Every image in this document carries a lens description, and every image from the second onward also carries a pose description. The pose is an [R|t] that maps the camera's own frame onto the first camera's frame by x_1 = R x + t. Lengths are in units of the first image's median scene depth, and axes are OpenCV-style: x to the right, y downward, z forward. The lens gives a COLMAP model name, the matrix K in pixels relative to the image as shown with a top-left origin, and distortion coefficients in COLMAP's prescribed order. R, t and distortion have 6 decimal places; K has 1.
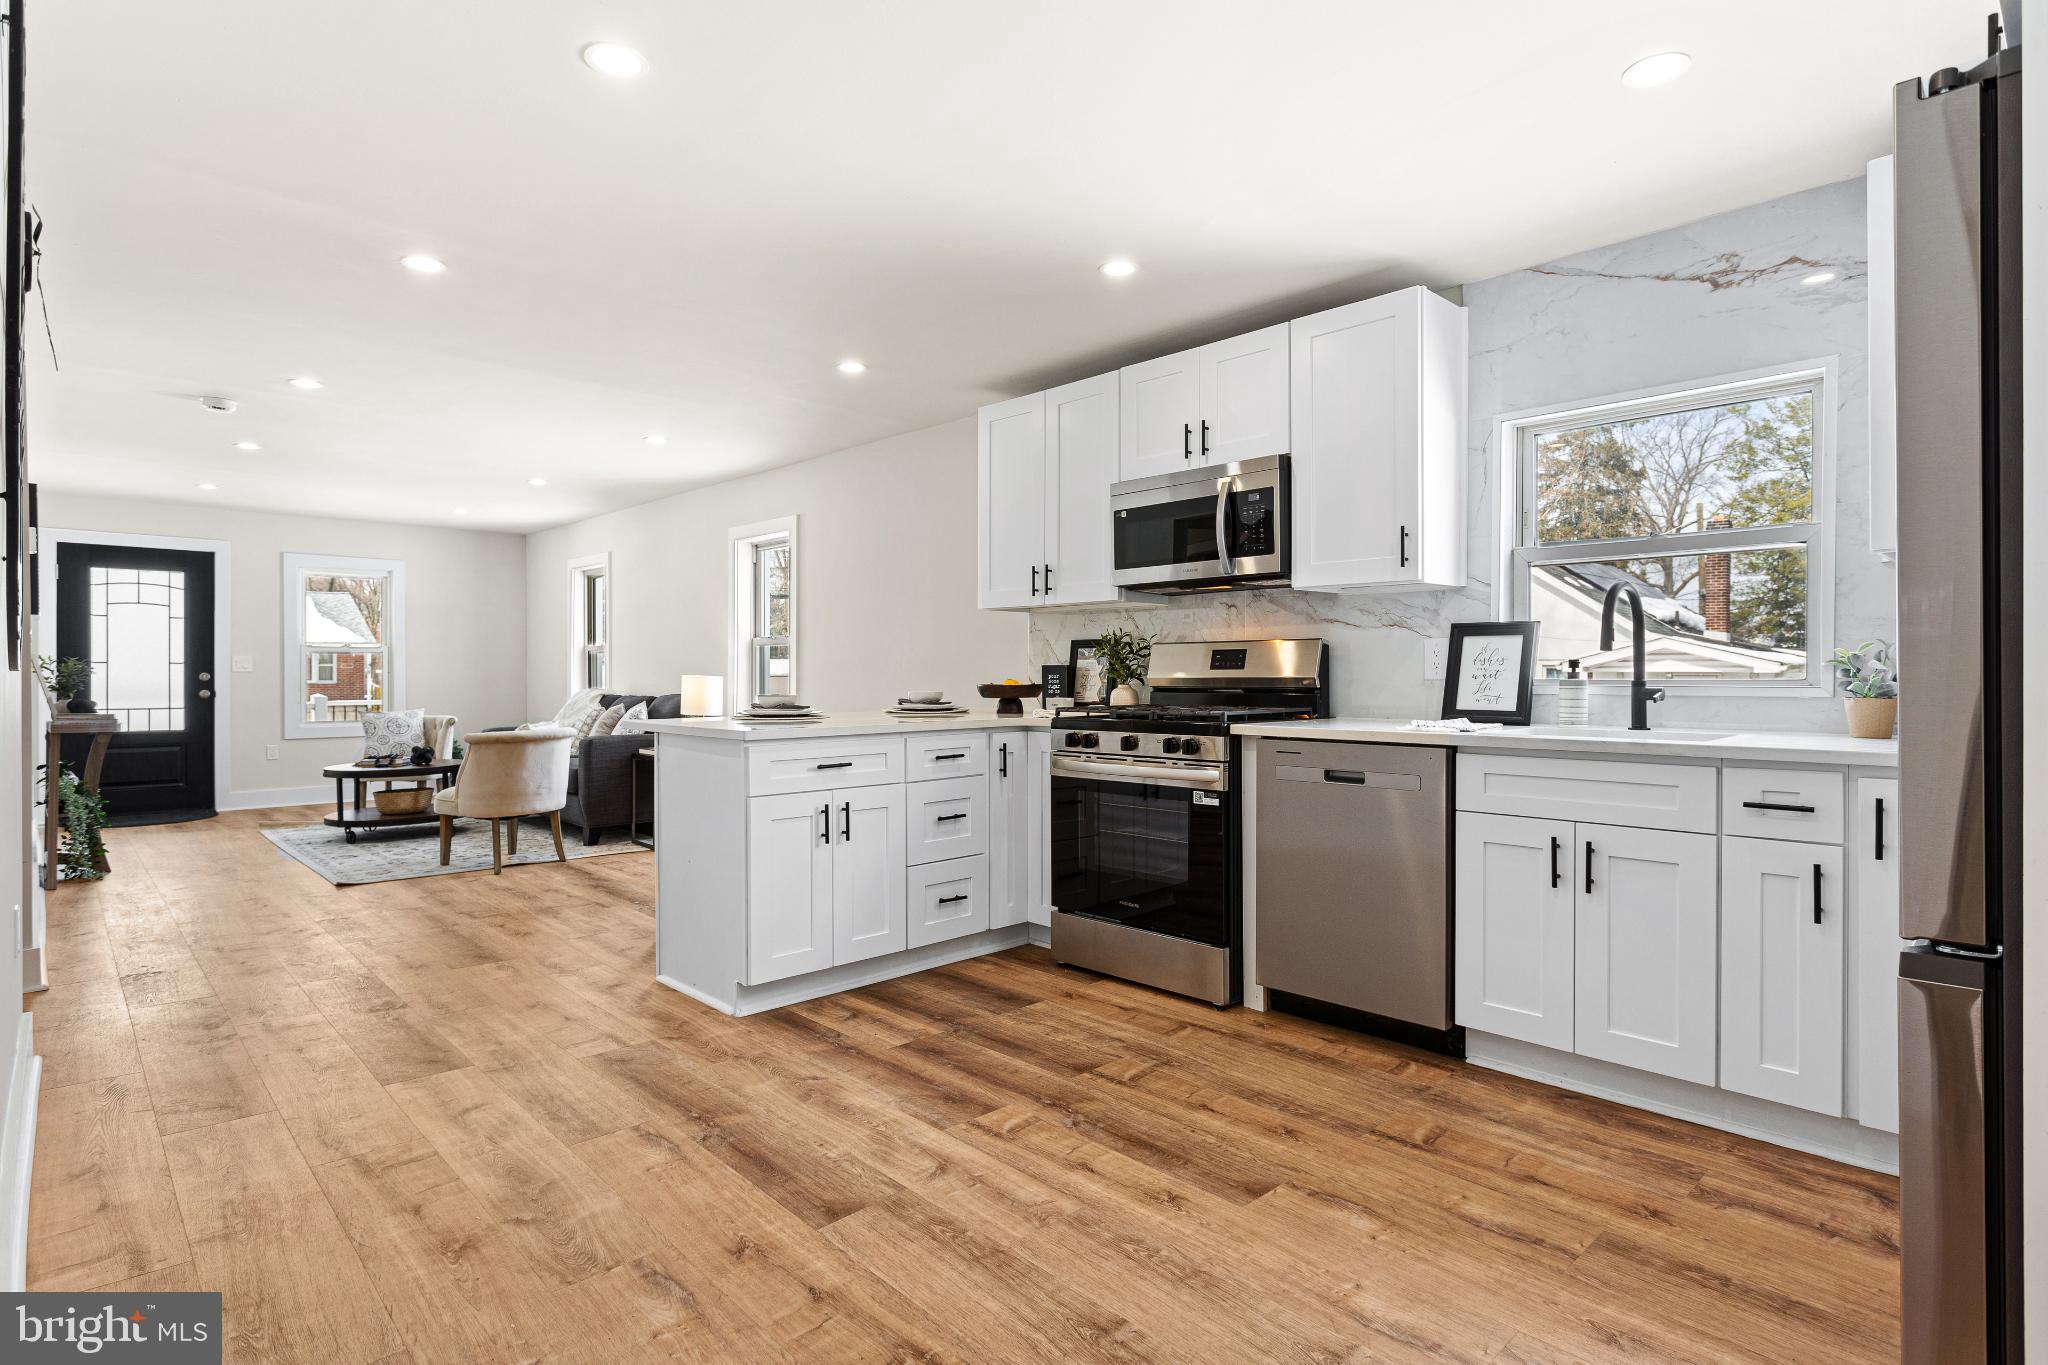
lens RADIAL K [[1053.8, 0, 1026.4], [0, 1053.8, 685.5], [0, 0, 1]] dist [0.000378, 0.000013]
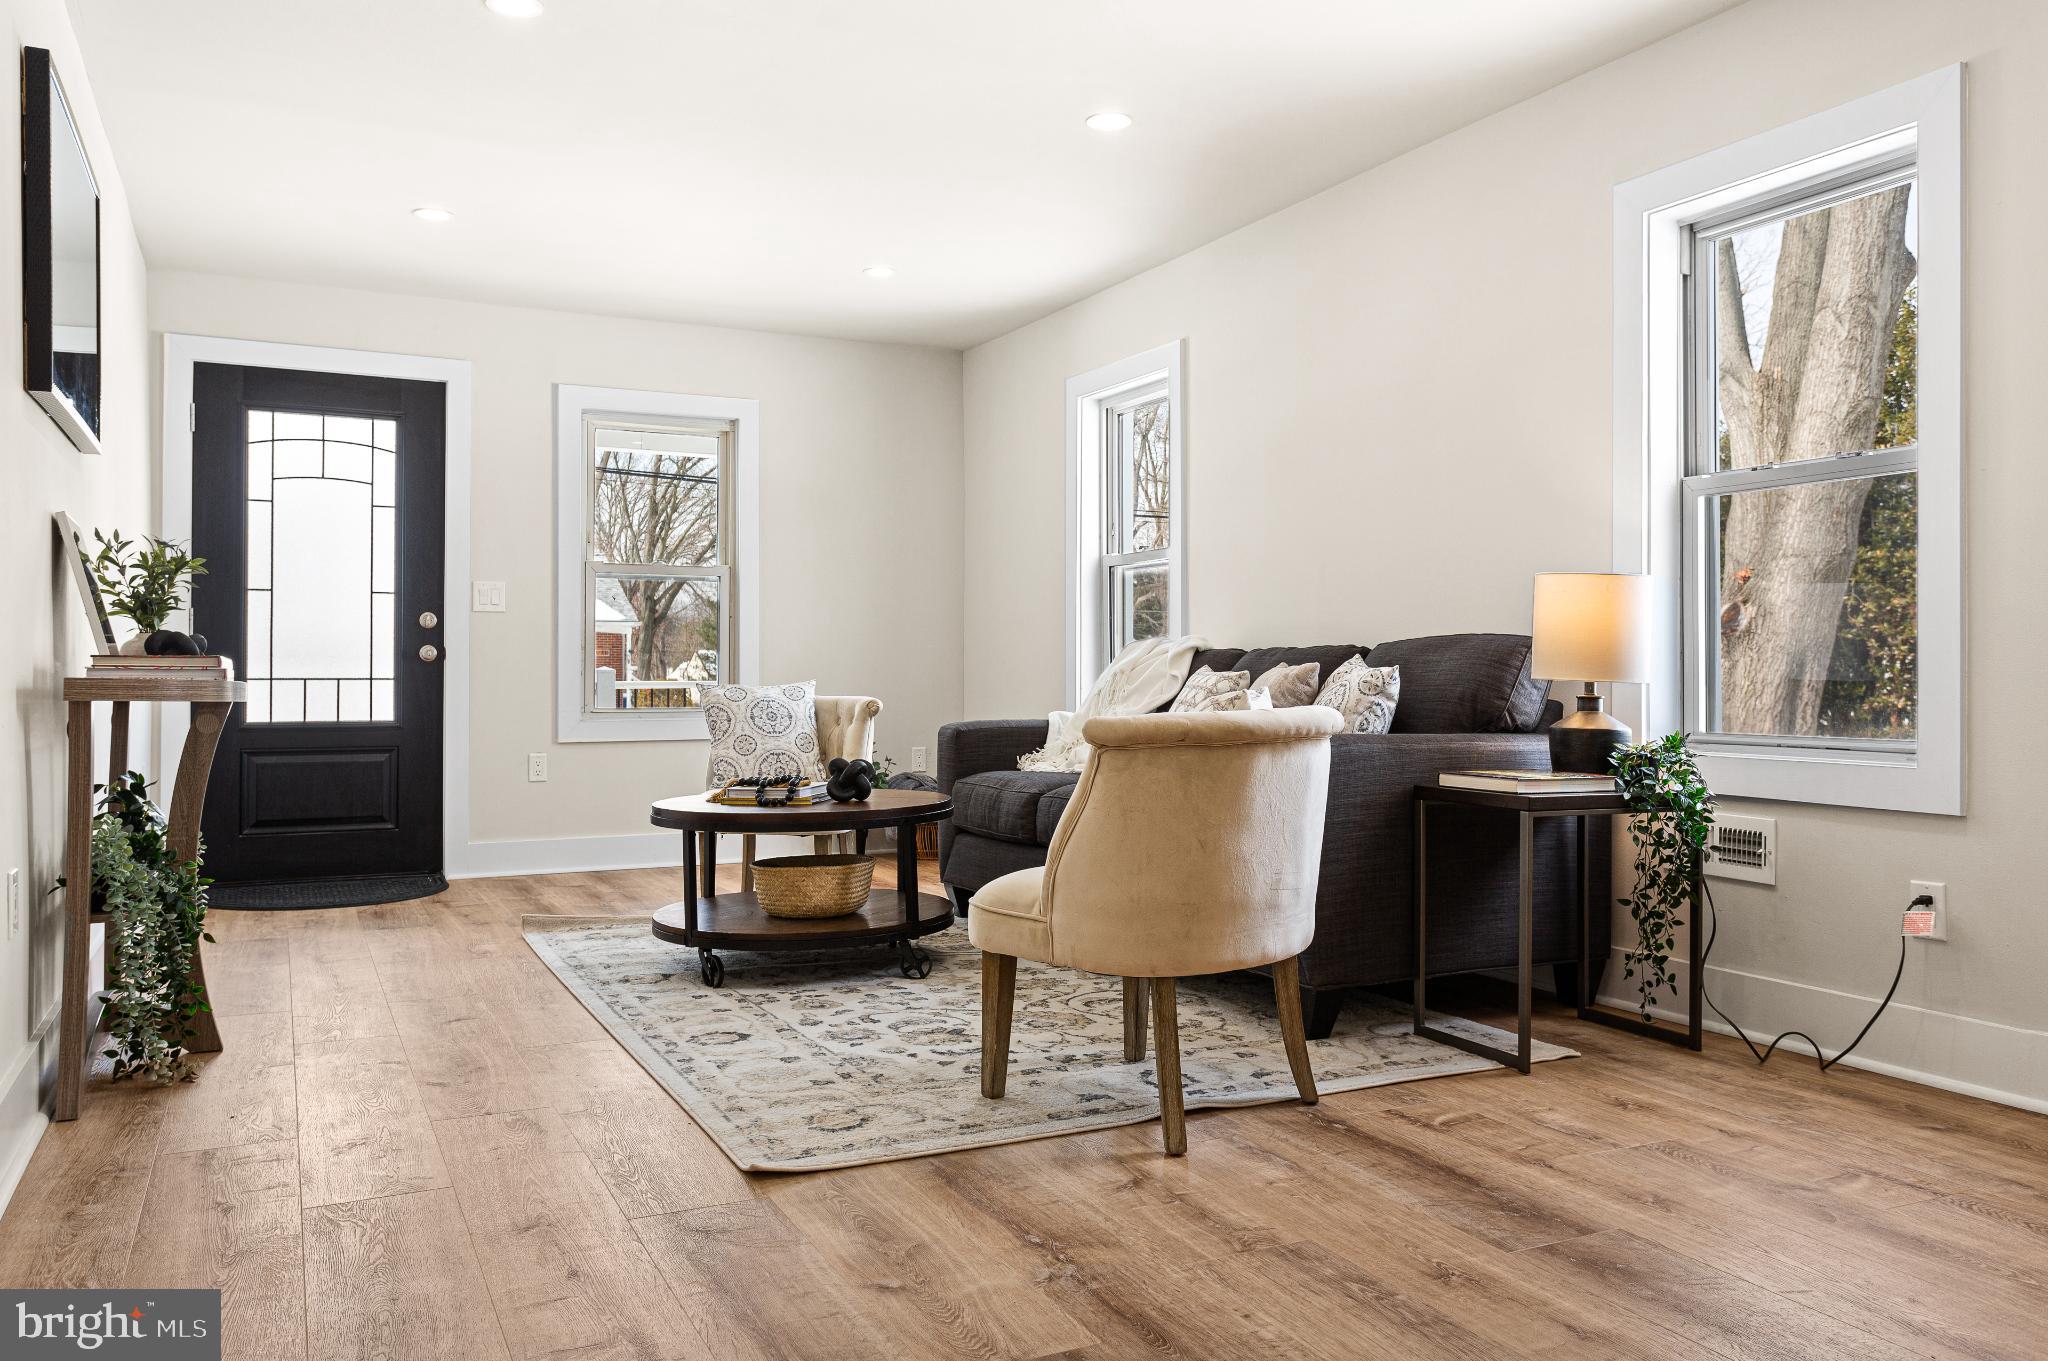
lens RADIAL K [[1538.4, 0, 1021.4], [0, 1538.4, 673.7], [0, 0, 1]] dist [-0.001705, 0.004352]
pose [[0.955165, -0.000477, -0.296075, -0.313345], [-0.002695, 0.999943, -0.010307, 0.028760], [0.296063, 0.010643, 0.955109, 0.411950]]
